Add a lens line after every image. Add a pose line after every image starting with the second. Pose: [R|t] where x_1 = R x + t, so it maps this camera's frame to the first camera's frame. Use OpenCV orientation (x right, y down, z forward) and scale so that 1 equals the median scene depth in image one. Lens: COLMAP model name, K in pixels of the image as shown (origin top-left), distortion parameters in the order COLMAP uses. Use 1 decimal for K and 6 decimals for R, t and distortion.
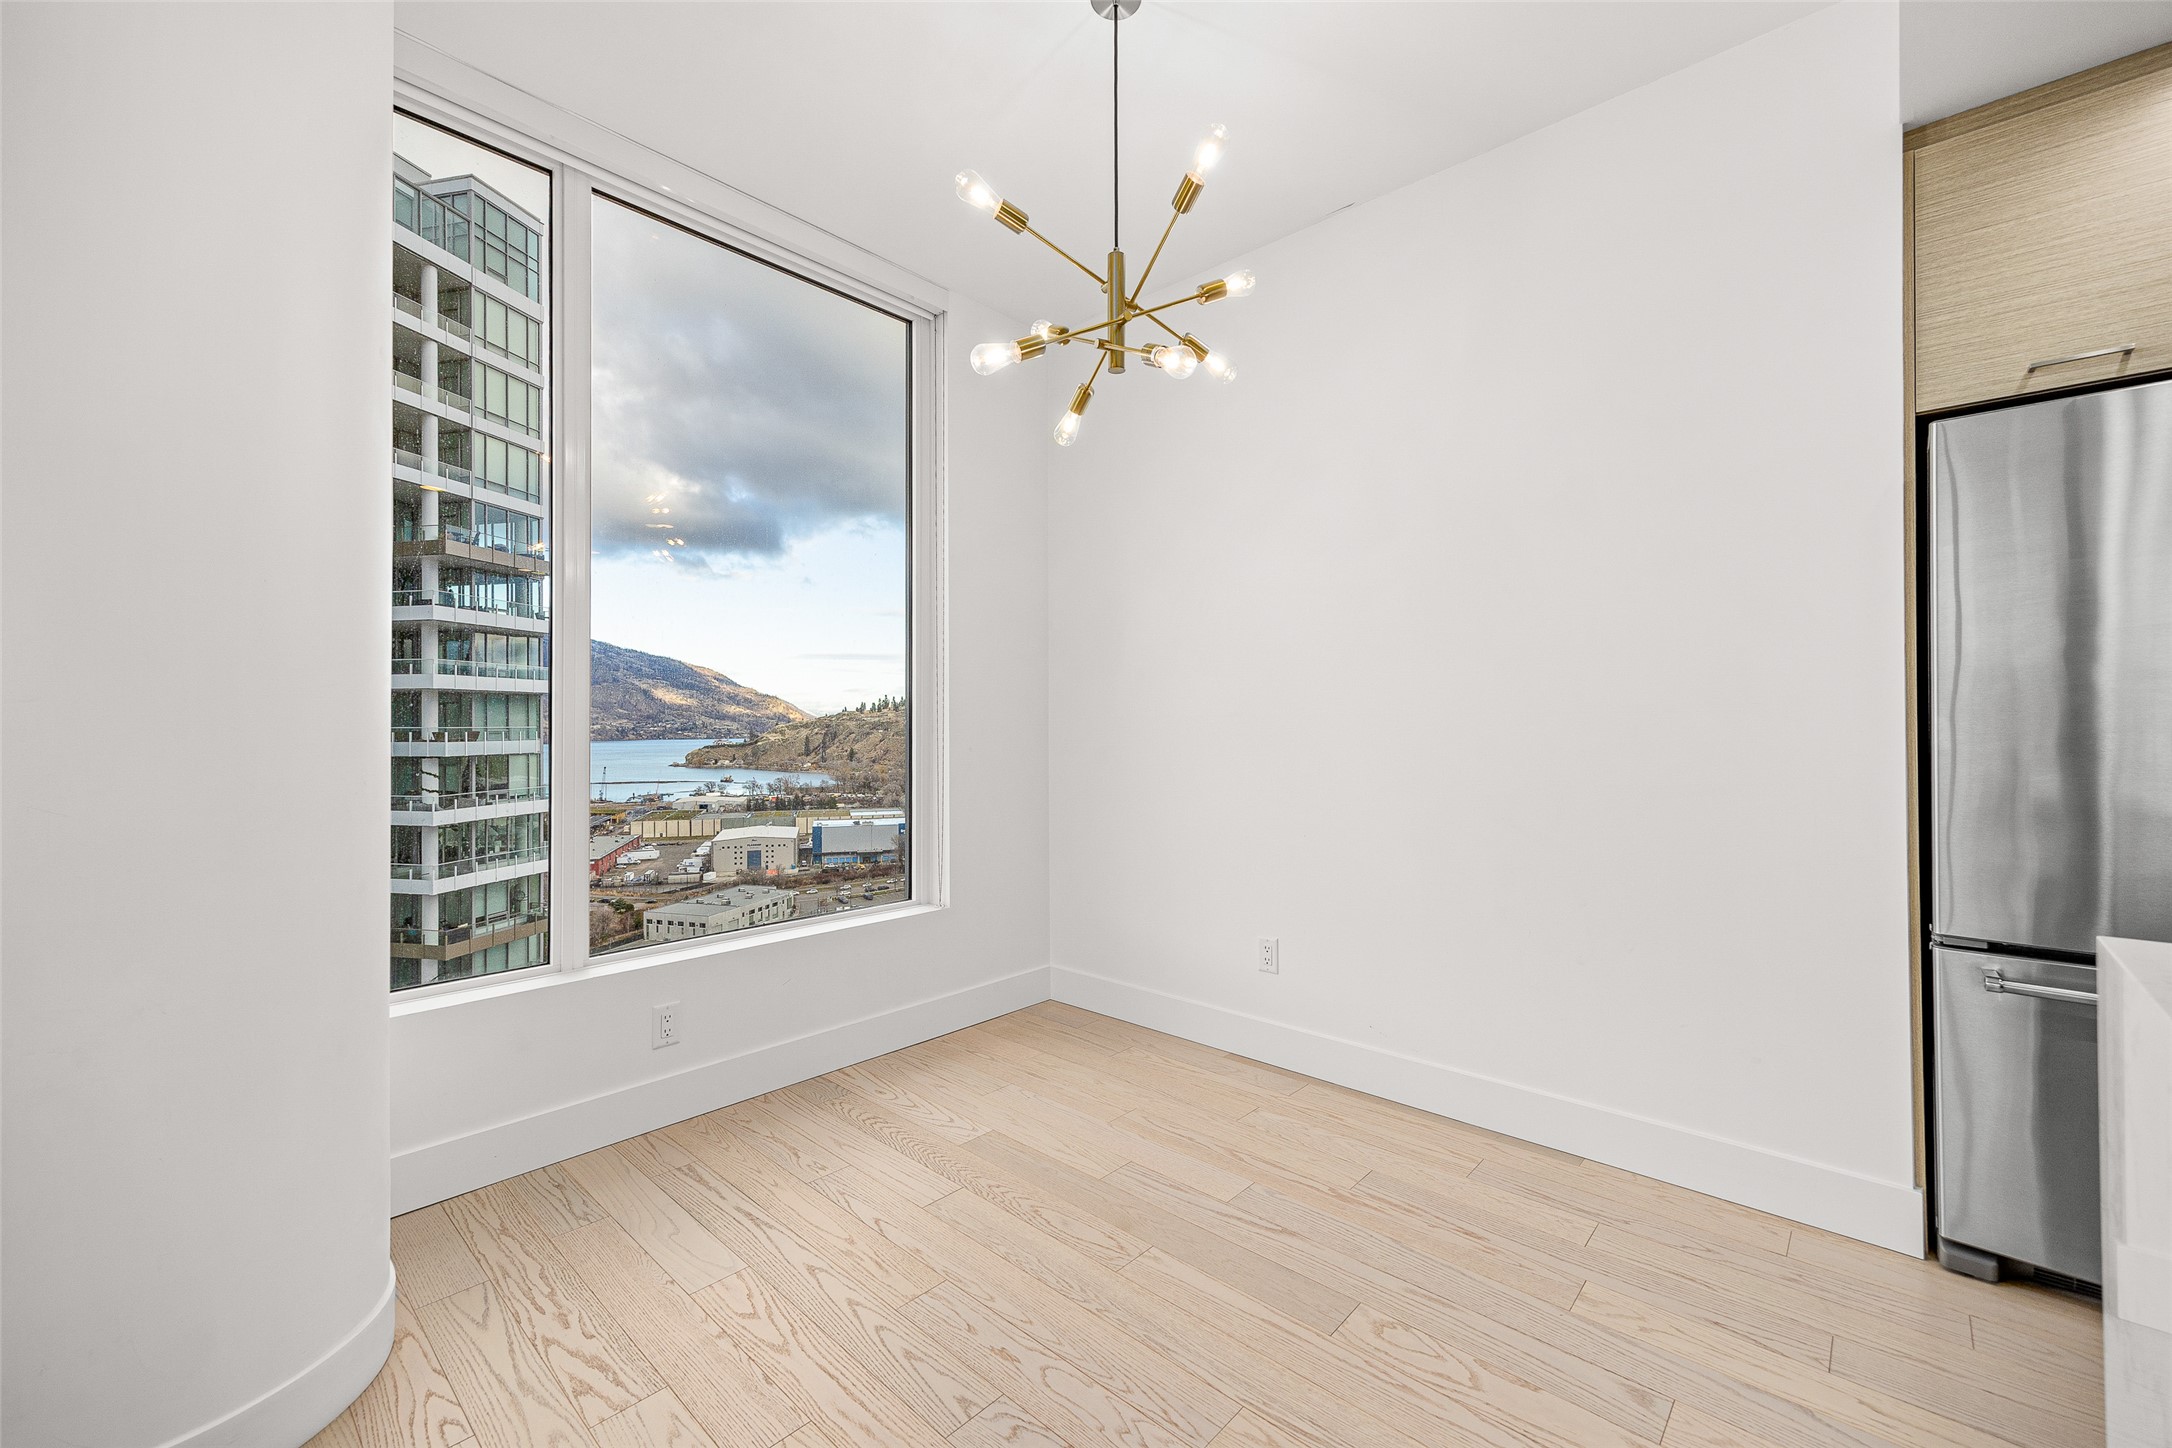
lens RADIAL K [[895.3, 0, 1096.5], [0, 895.3, 710.8], [0, 0, 1]] dist [0.002902, 0.000249]
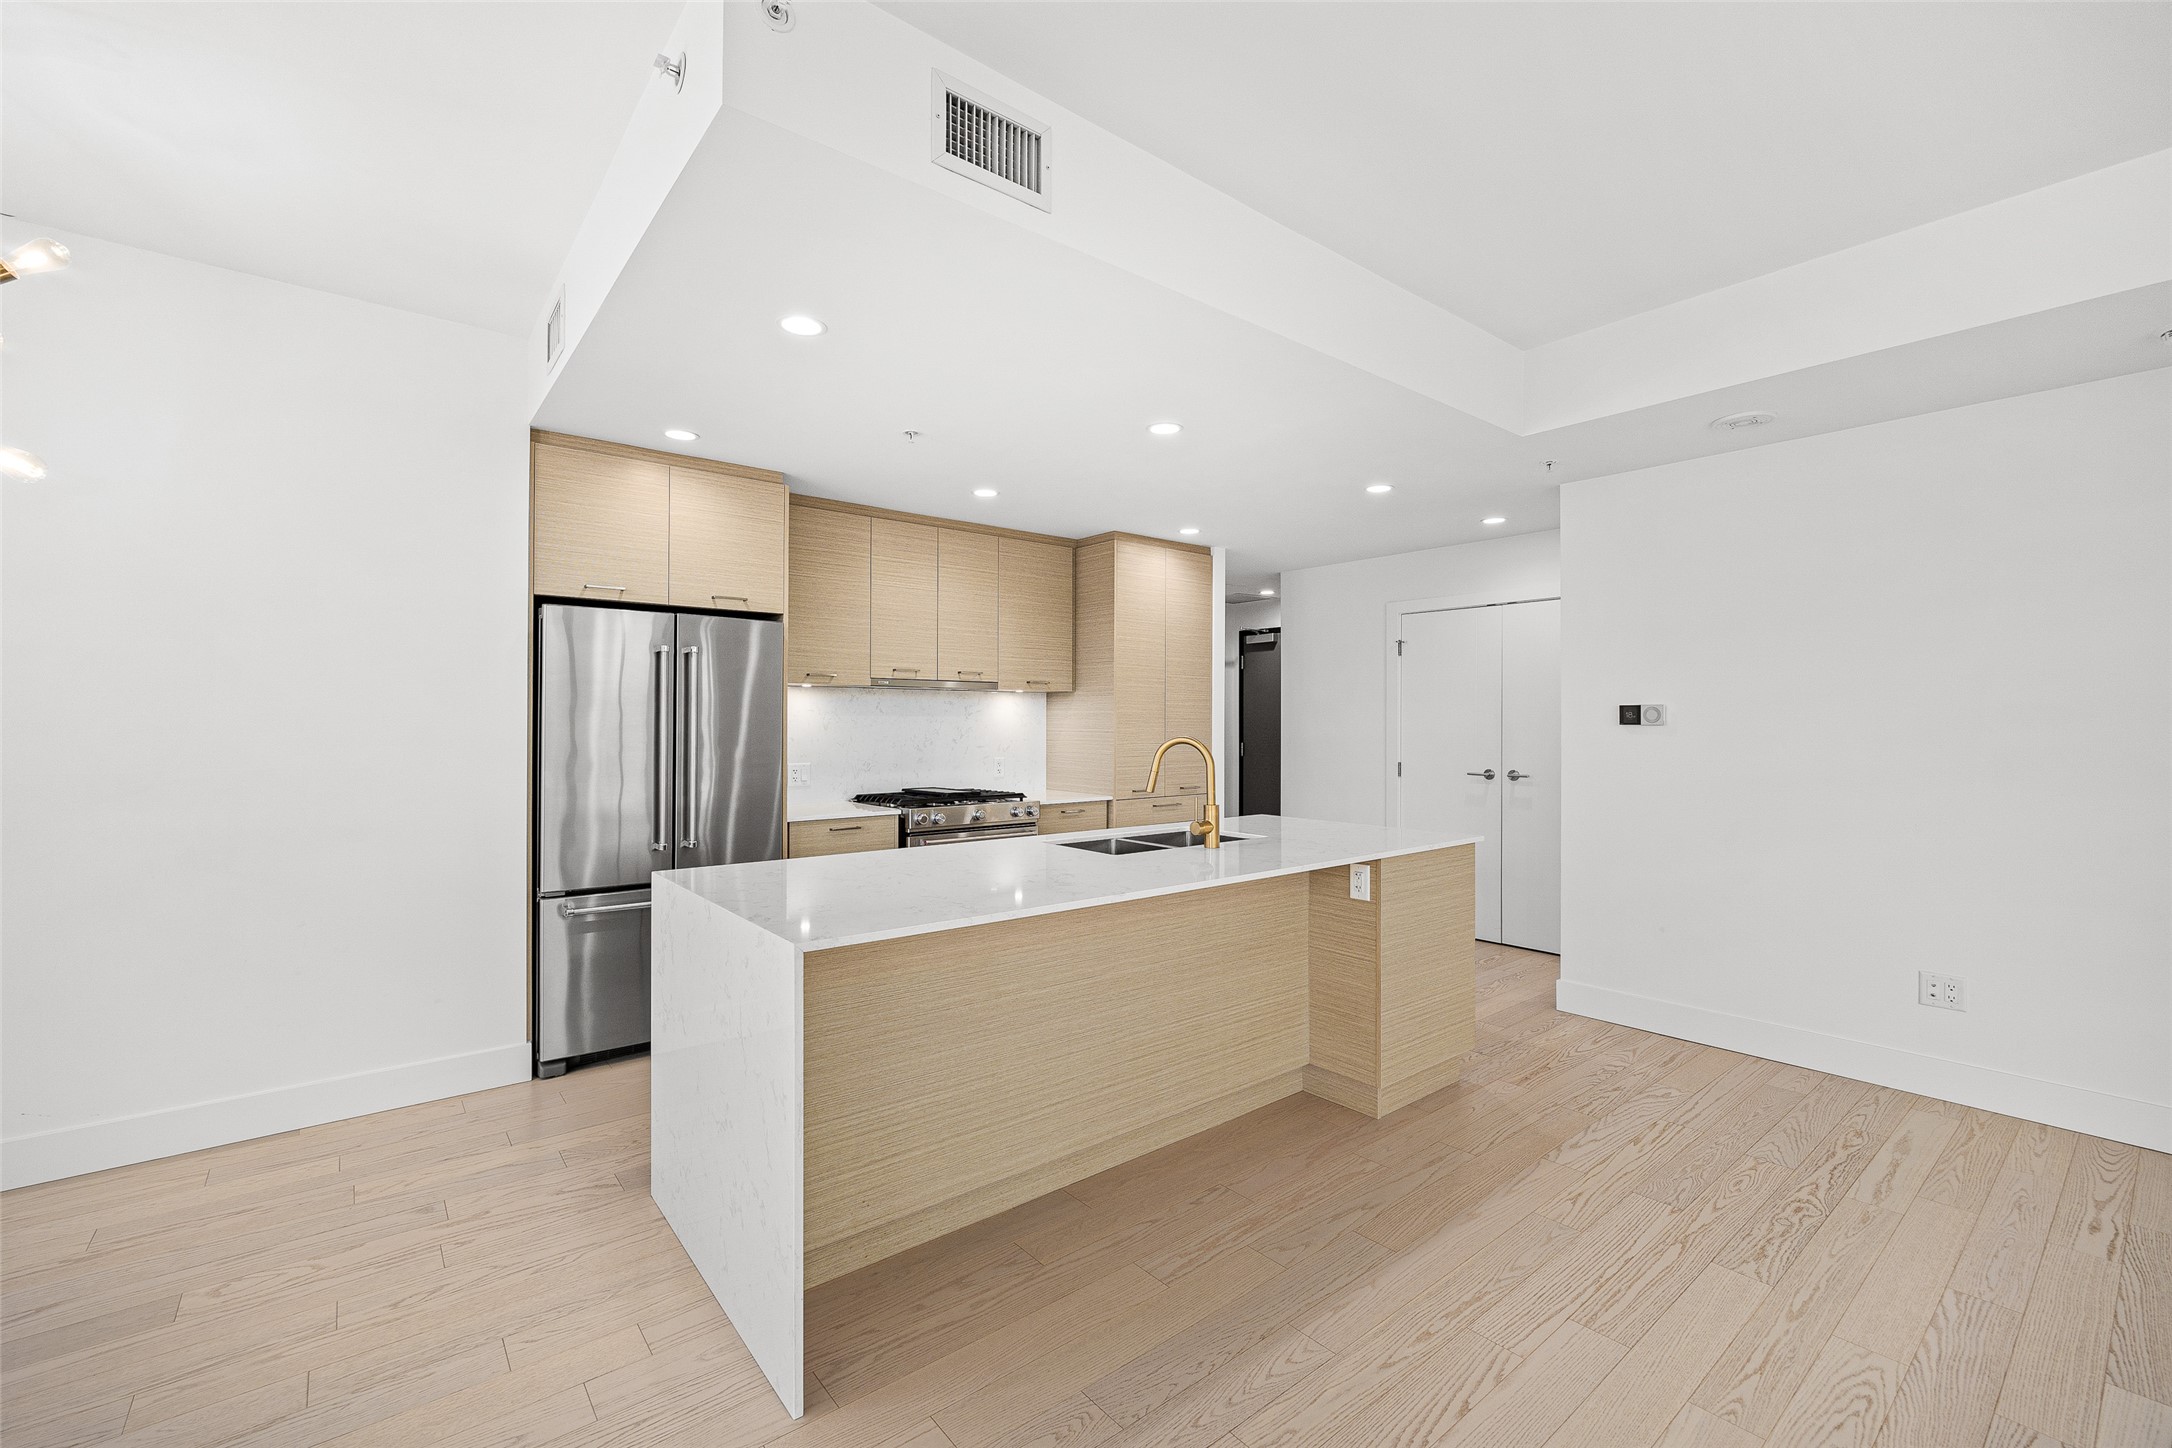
lens RADIAL K [[895.6, 0, 1069.4], [0, 895.6, 726.9], [0, 0, 1]] dist [-0.003107, -0.000583]
pose [[0.160240, 0.004822, 0.987066, -0.627873], [-0.013593, 0.999904, -0.002678, -0.086589], [-0.986984, -0.012988, 0.160290, -0.301074]]
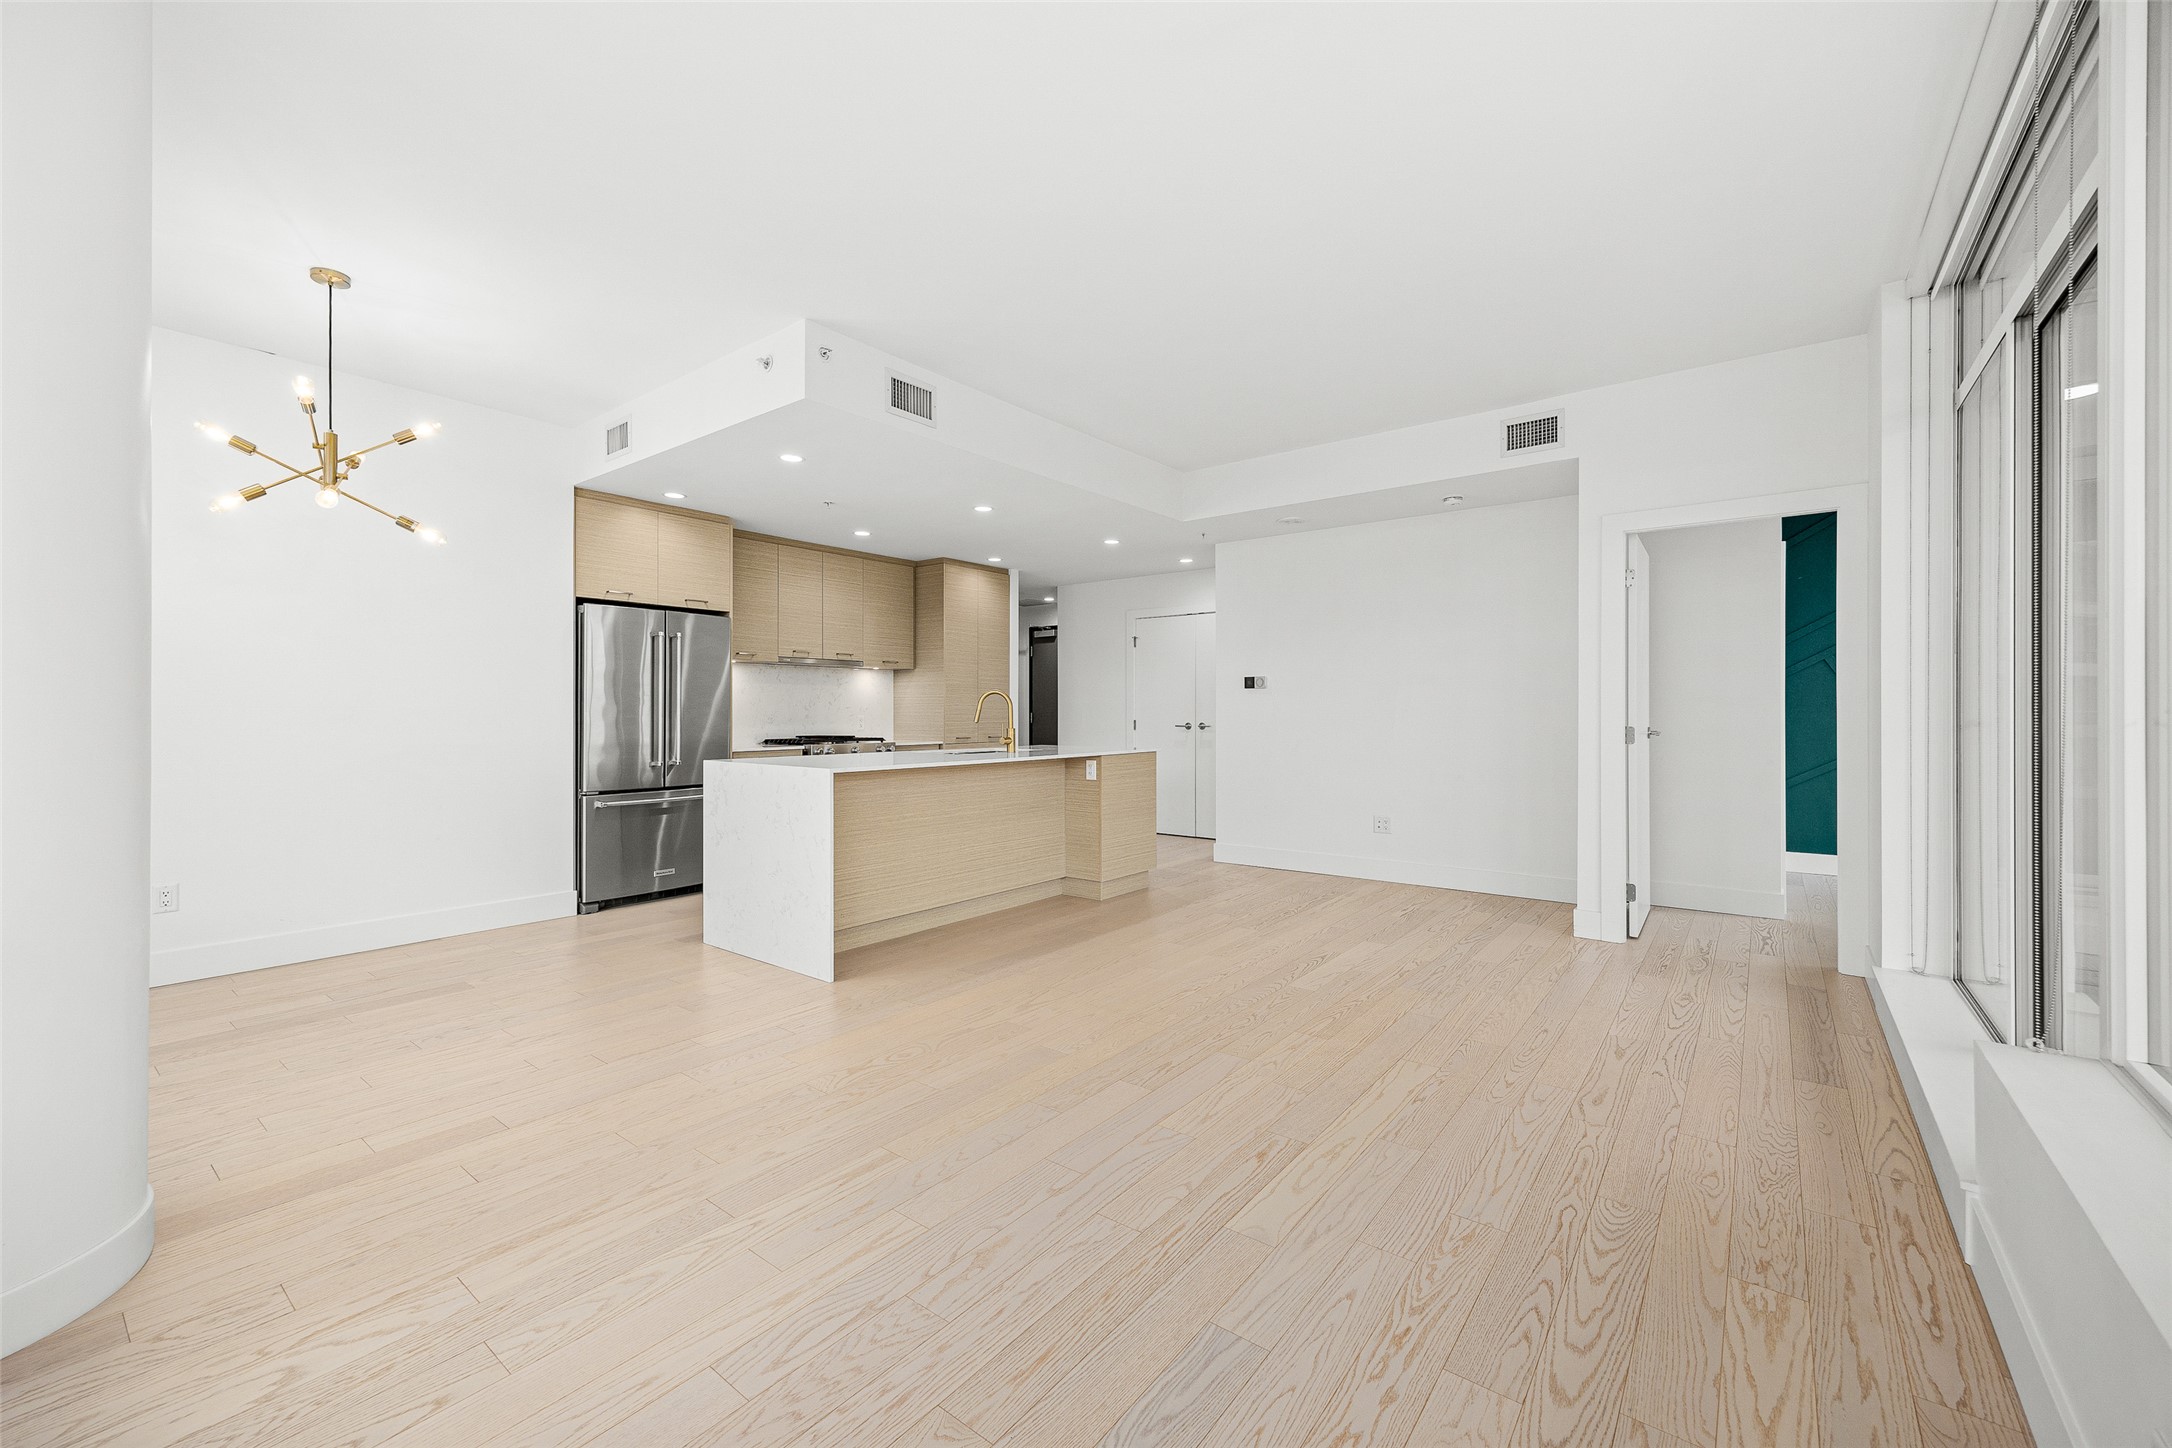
lens RADIAL K [[858.4, 0, 1017.4], [0, 858.4, 794.1], [0, 0, 1]] dist [0.000211, -0.000042]
pose [[-0.008849, -0.084574, 0.996378, -1.716730], [-0.013829, 0.996332, 0.084447, 0.020027], [-0.999865, -0.013032, -0.009986, -0.295160]]
